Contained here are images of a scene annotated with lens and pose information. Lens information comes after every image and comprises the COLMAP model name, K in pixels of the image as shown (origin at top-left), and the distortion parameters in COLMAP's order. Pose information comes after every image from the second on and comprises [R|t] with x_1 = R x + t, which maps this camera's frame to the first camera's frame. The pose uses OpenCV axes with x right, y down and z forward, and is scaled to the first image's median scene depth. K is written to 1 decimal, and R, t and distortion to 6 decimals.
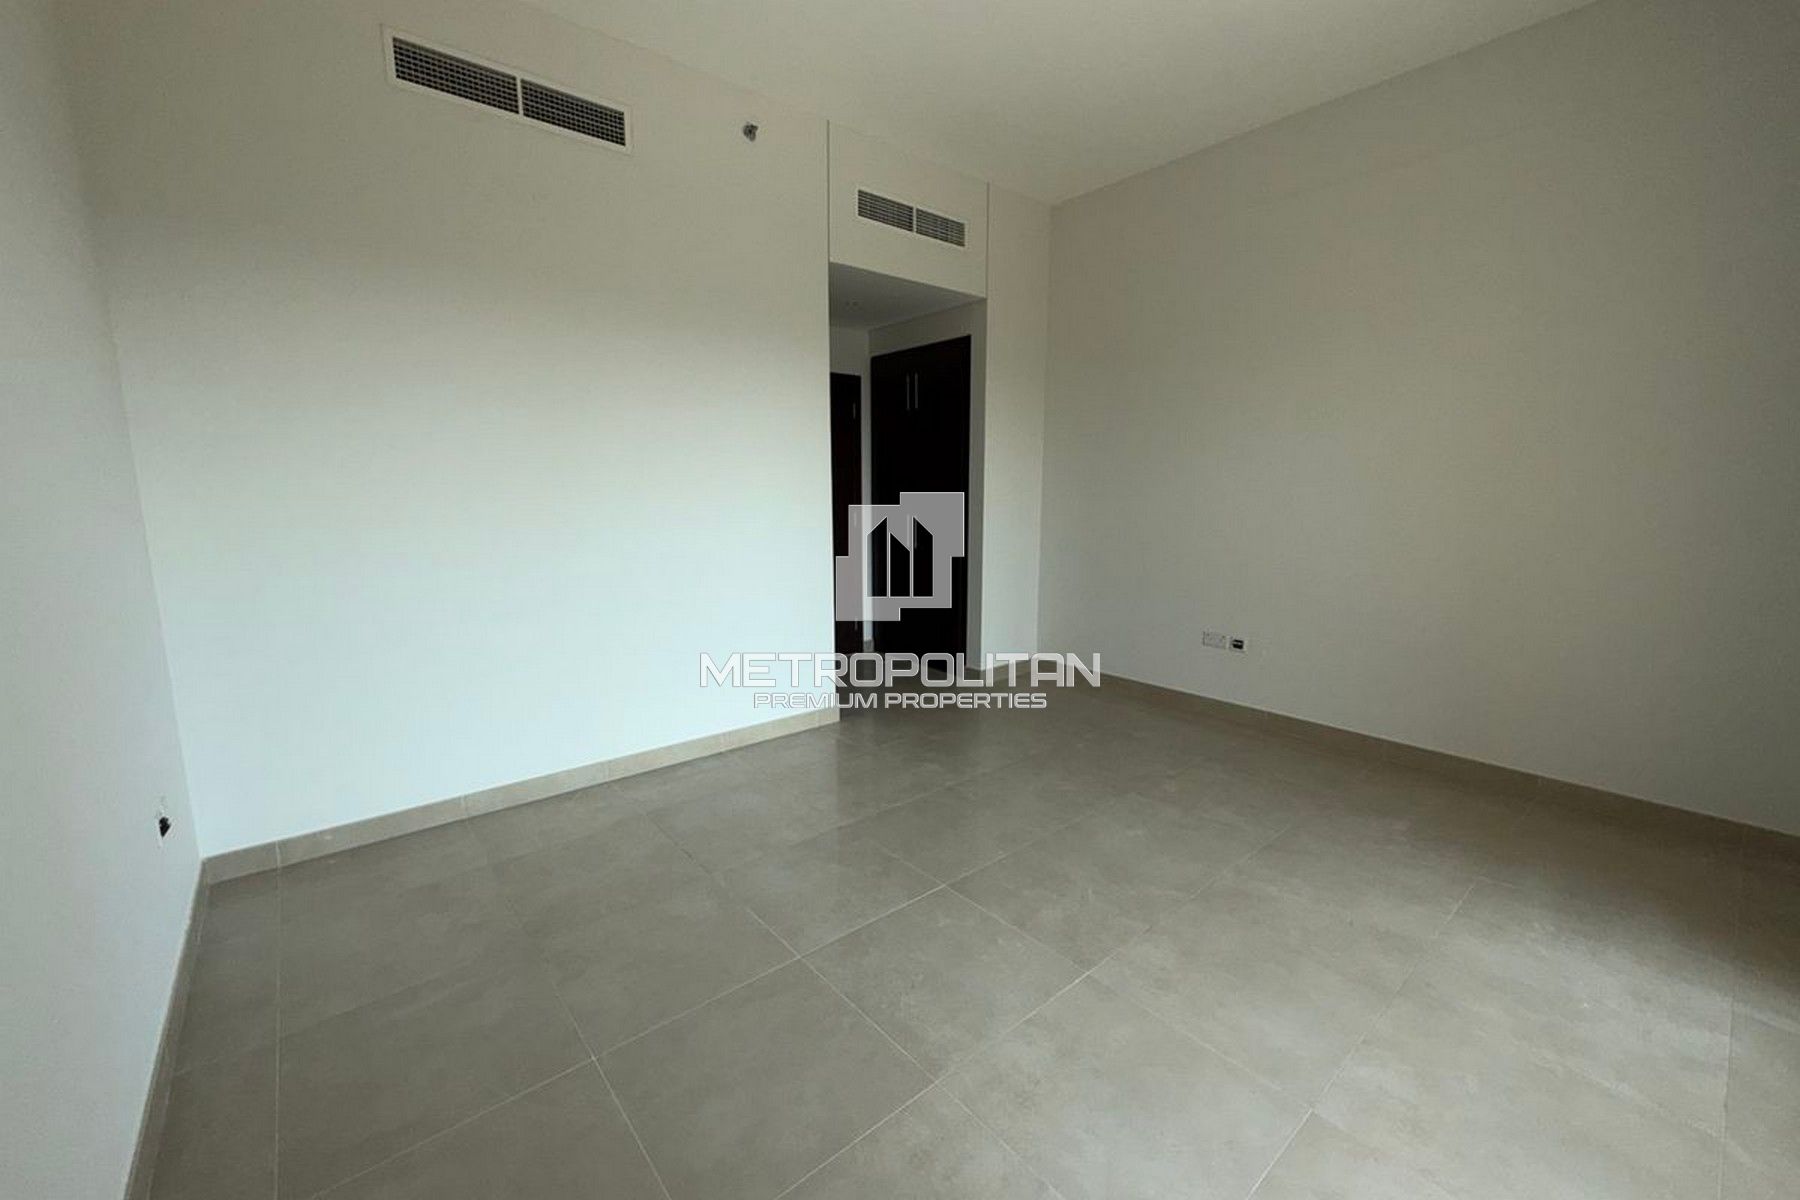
lens RADIAL K [[726.0, 0, 895.1], [0, 726.0, 599.4], [0, 0, 1]] dist [0.001557, 0.000181]
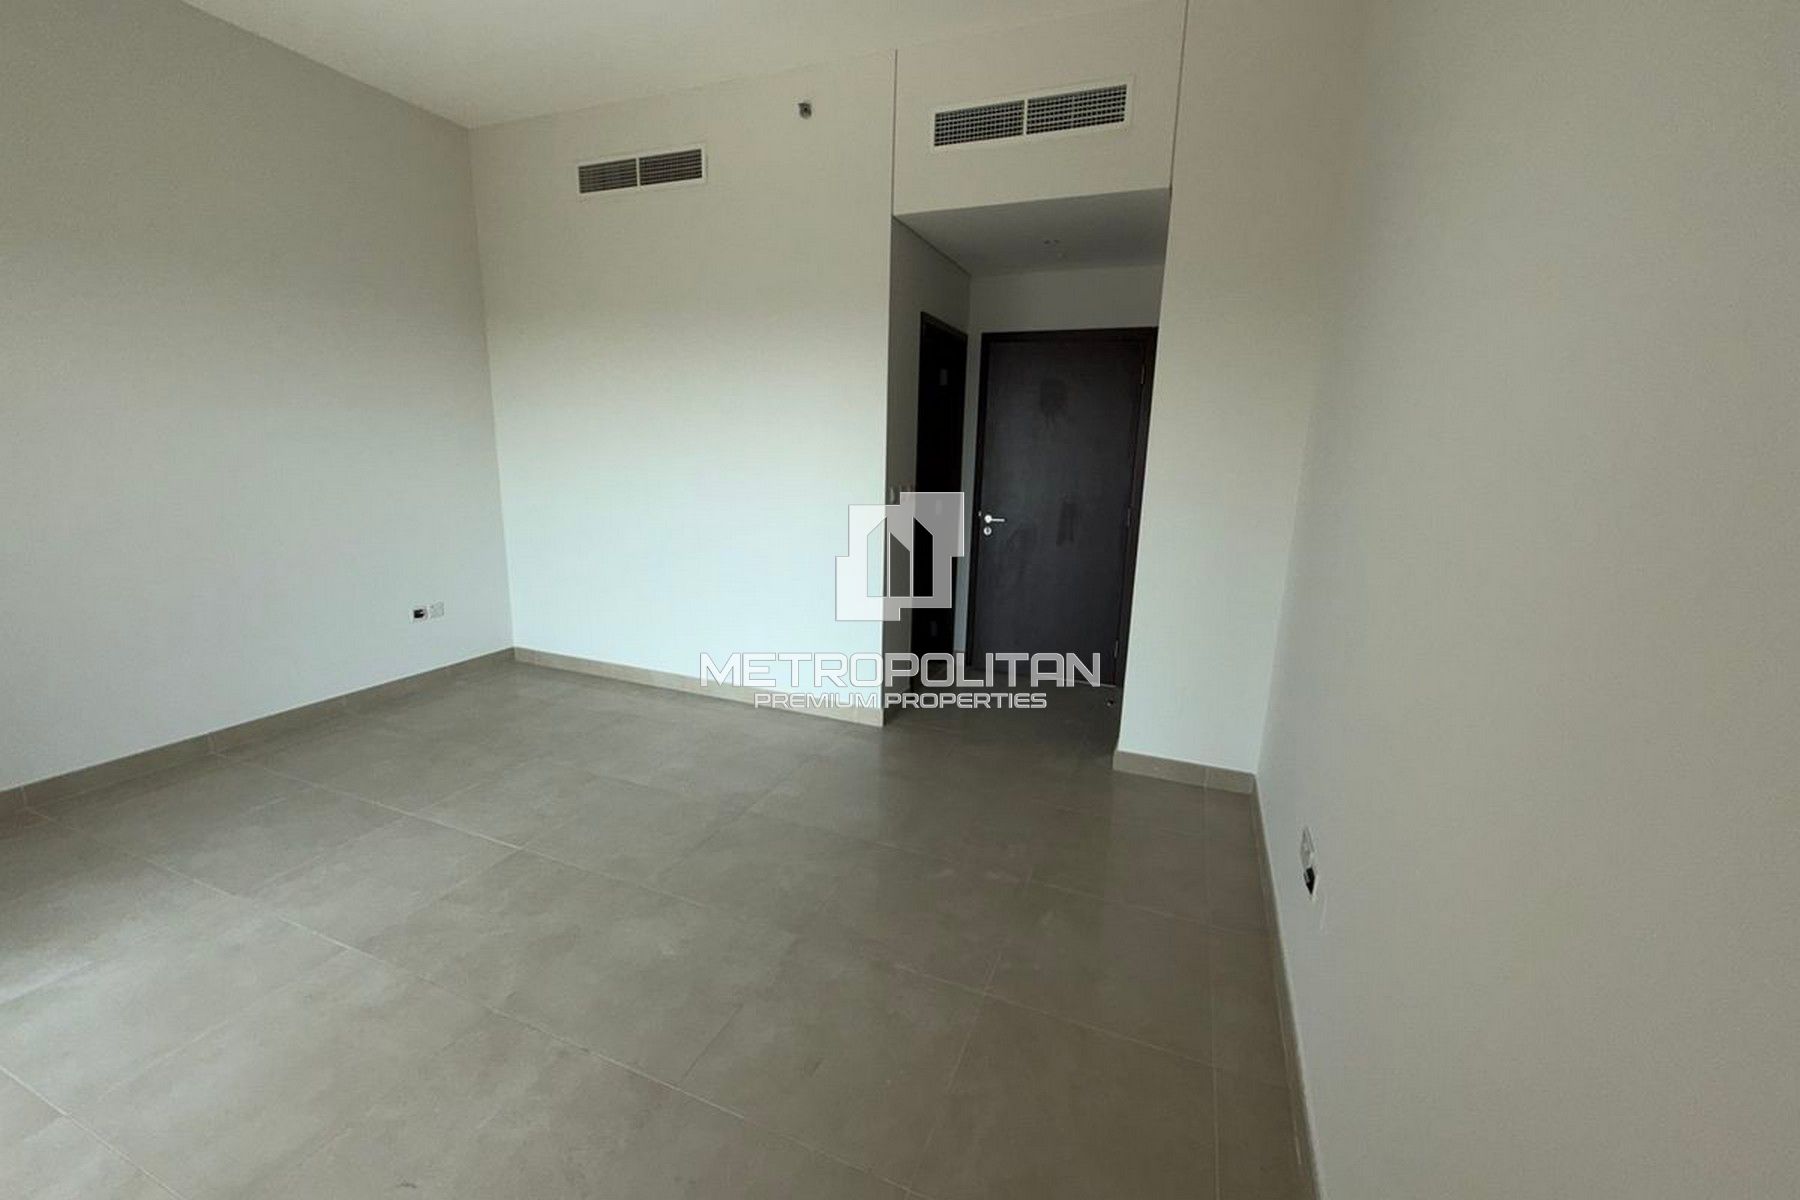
lens RADIAL K [[726.0, 0, 896.2], [0, 726.0, 600.7], [0, 0, 1]] dist [0.001557, 0.000181]
pose [[0.456505, 0.197458, -0.867533, 0.936815], [-0.167567, 0.976694, 0.134128, -0.155242], [0.873799, 0.084140, 0.478953, 0.755233]]
